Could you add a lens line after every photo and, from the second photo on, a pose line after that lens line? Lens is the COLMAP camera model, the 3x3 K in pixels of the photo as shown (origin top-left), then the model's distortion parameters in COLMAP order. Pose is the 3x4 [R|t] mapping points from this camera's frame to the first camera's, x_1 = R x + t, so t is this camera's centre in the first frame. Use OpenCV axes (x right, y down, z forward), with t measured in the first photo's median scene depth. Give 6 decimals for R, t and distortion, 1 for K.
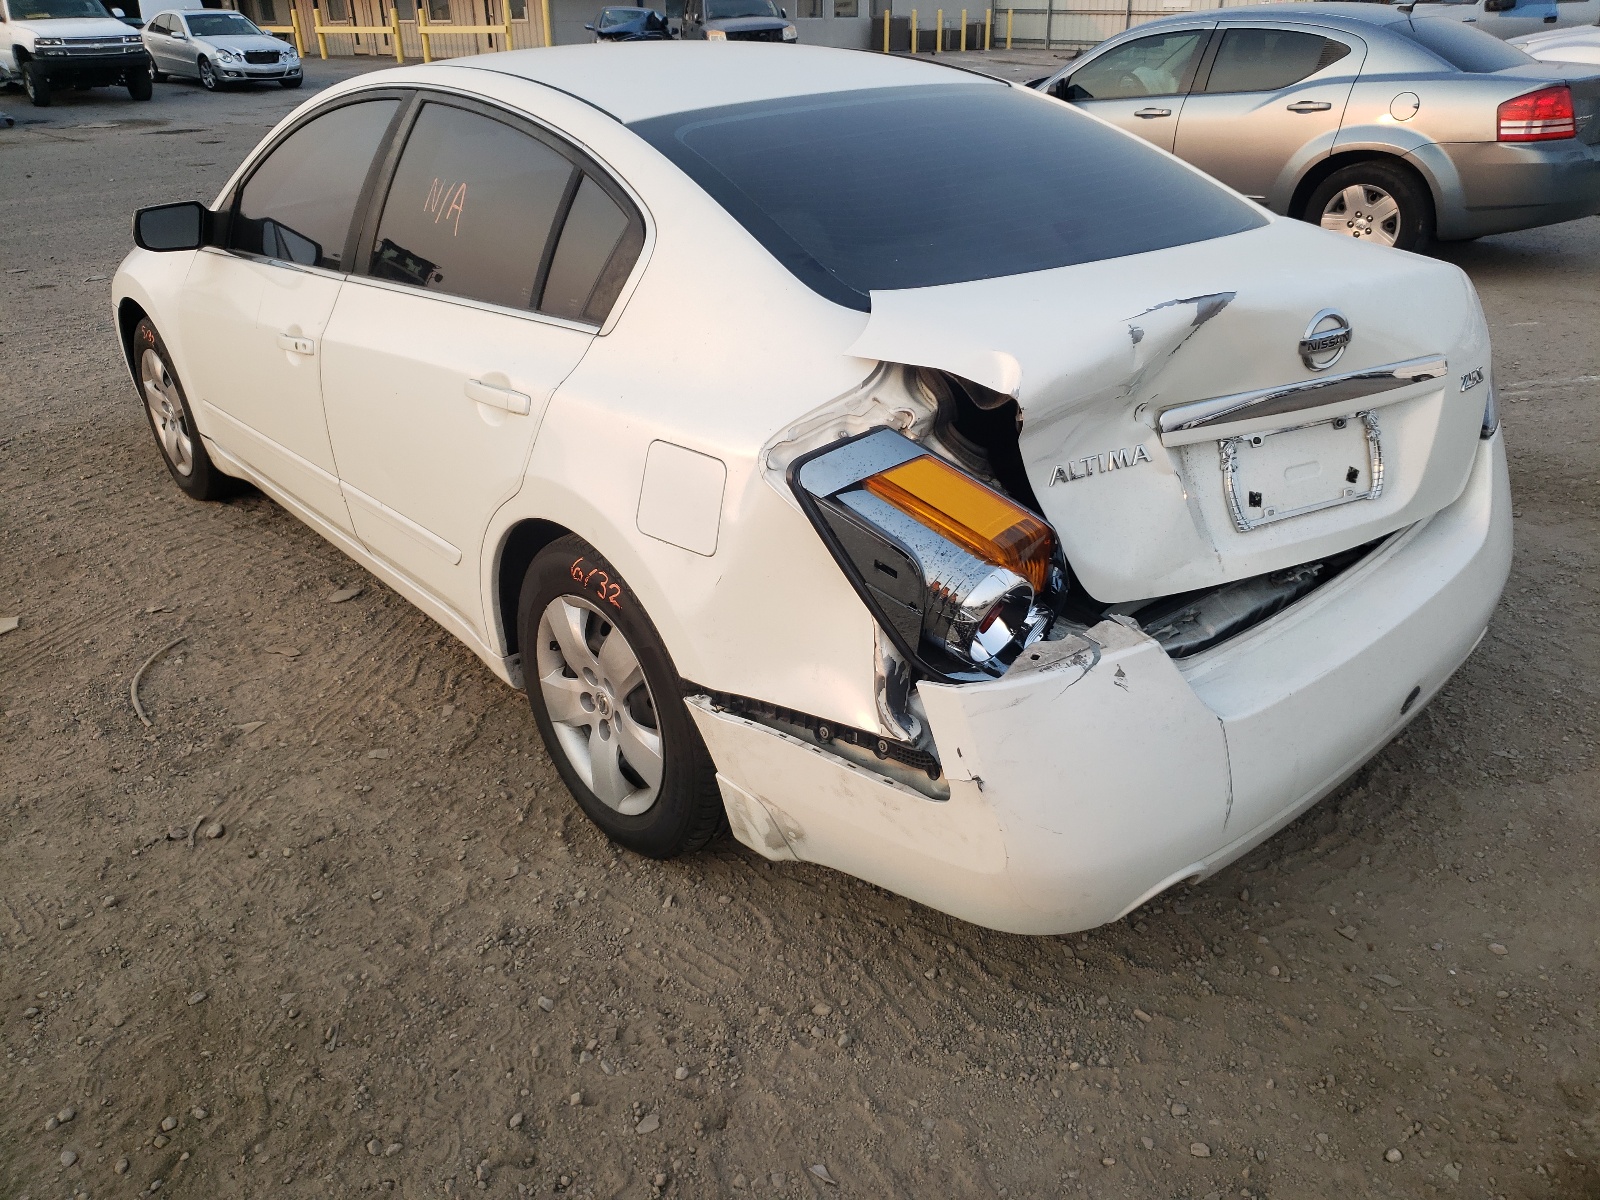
lens RADIAL K [[1267.4, 0, 800.0], [0, 1267.4, 600.0], [0, 0, 1]] dist [-0.005885, 0.007476]
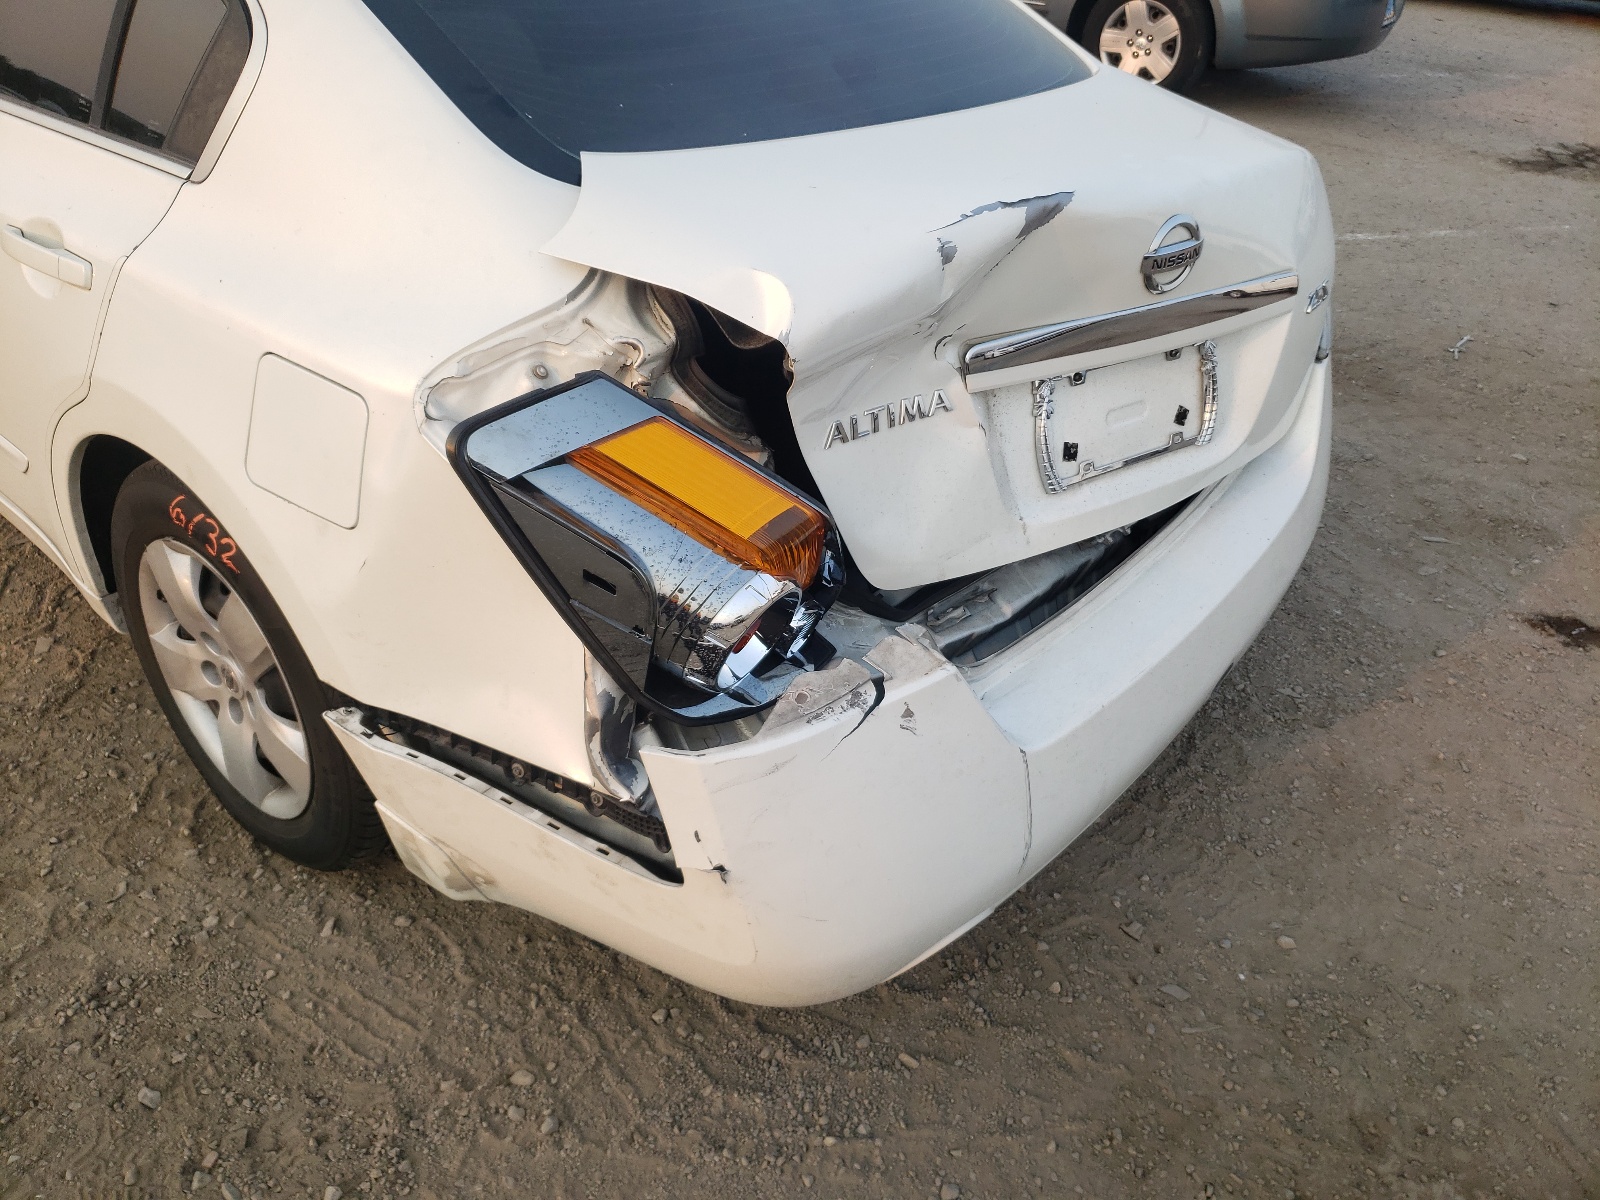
lens RADIAL K [[1267.4, 0, 800.0], [0, 1267.4, 600.0], [0, 0, 1]] dist [-0.005885, 0.007476]
pose [[0.981034, -0.003064, 0.193809, 0.035594], [-0.028381, 0.986829, 0.159260, -0.108589], [-0.191745, -0.161740, 0.968026, 0.242489]]
